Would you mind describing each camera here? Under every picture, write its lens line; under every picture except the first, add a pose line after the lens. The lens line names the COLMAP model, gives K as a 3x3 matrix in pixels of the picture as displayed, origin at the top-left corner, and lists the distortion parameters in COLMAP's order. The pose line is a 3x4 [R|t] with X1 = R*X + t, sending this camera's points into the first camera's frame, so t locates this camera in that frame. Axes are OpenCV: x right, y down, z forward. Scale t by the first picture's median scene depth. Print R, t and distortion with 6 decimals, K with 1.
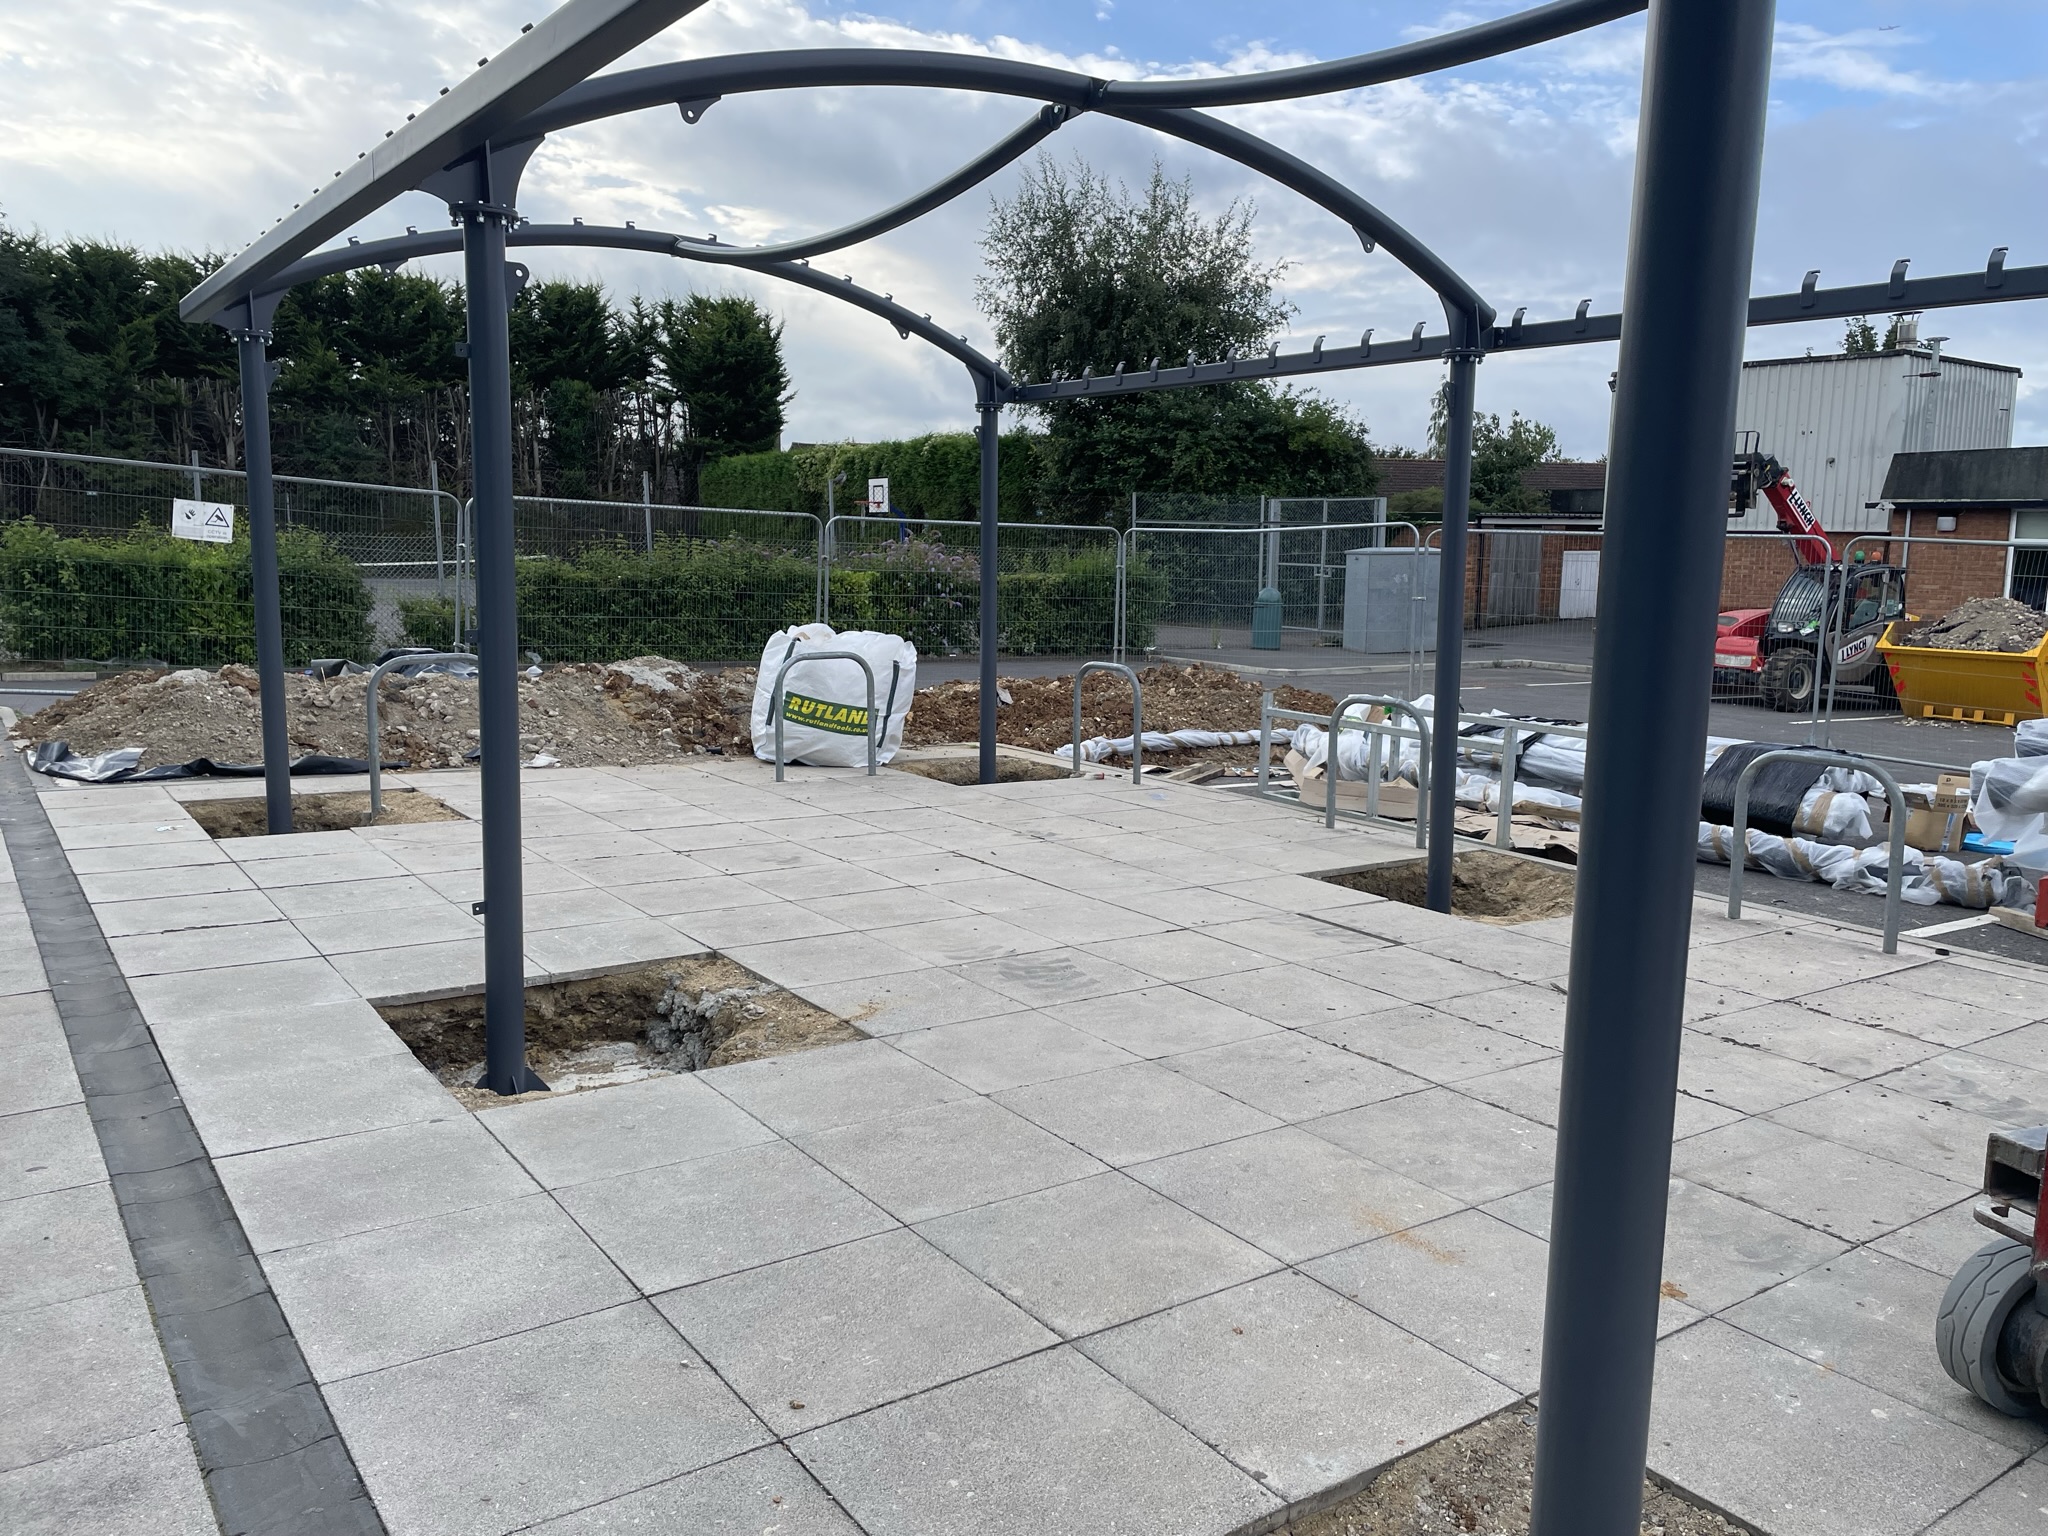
lens RADIAL K [[1532.7, 0, 1021.1], [0, 1532.7, 758.5], [0, 0, 1]] dist [0.090863, -0.120884]
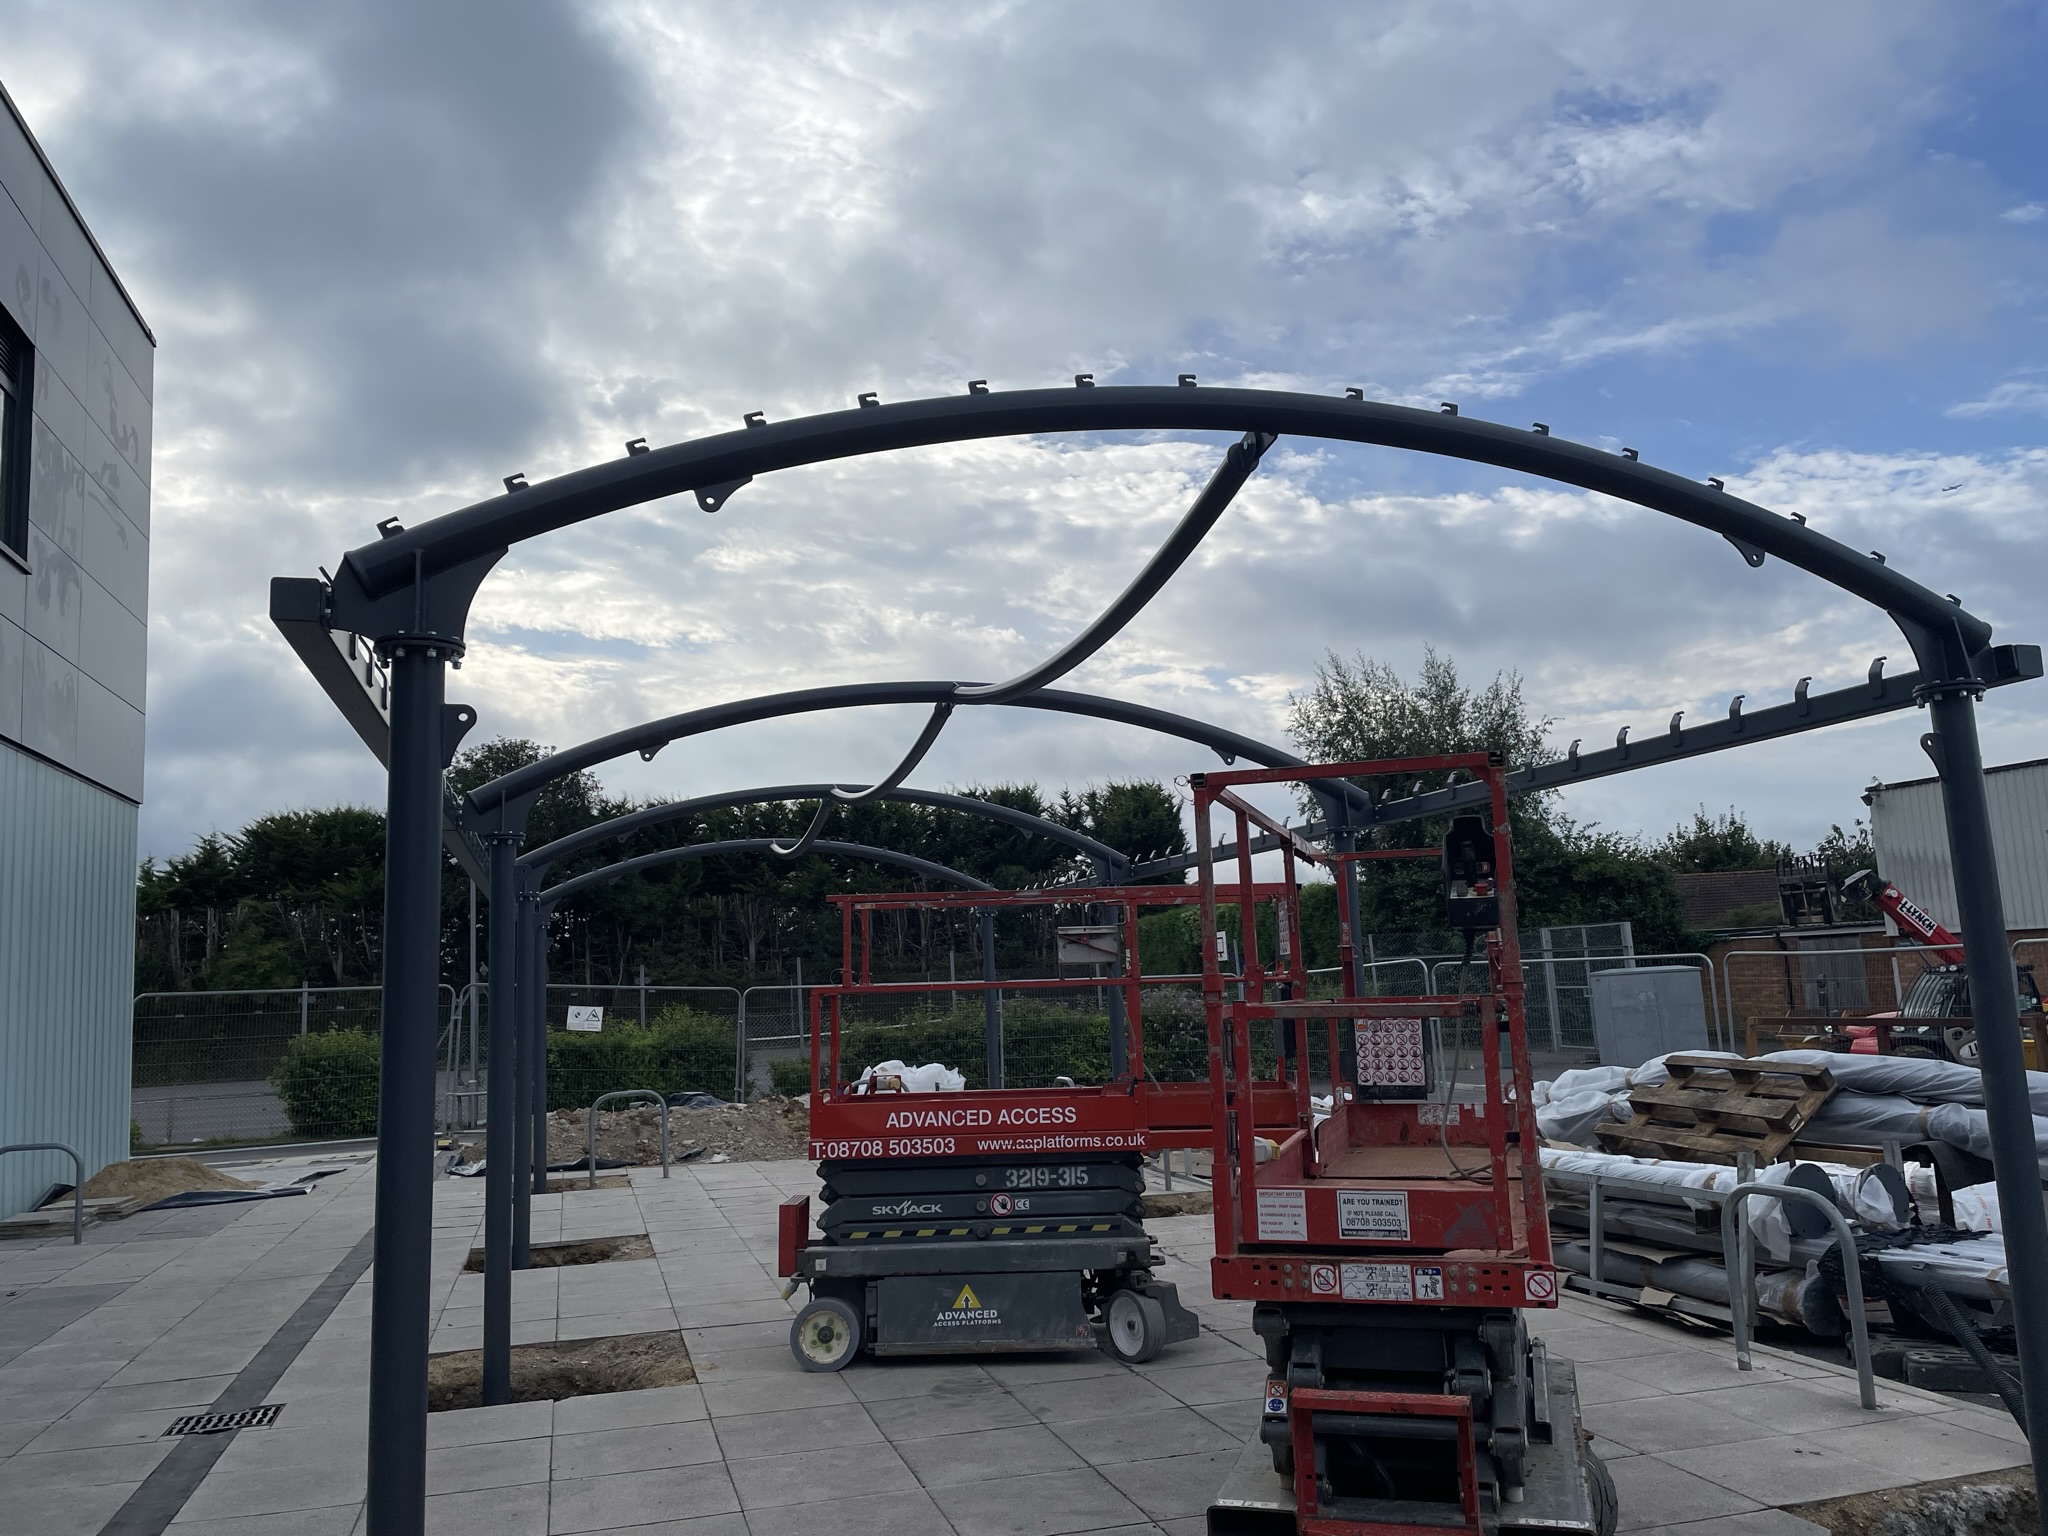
lens RADIAL K [[1532.7, 0, 1021.1], [0, 1532.7, 758.5], [0, 0, 1]] dist [0.090863, -0.120884]
pose [[0.940184, -0.112674, -0.321495, 0.129047], [0.017708, 0.958608, -0.284178, 0.015304], [0.340207, 0.261486, 0.903263, -0.105744]]
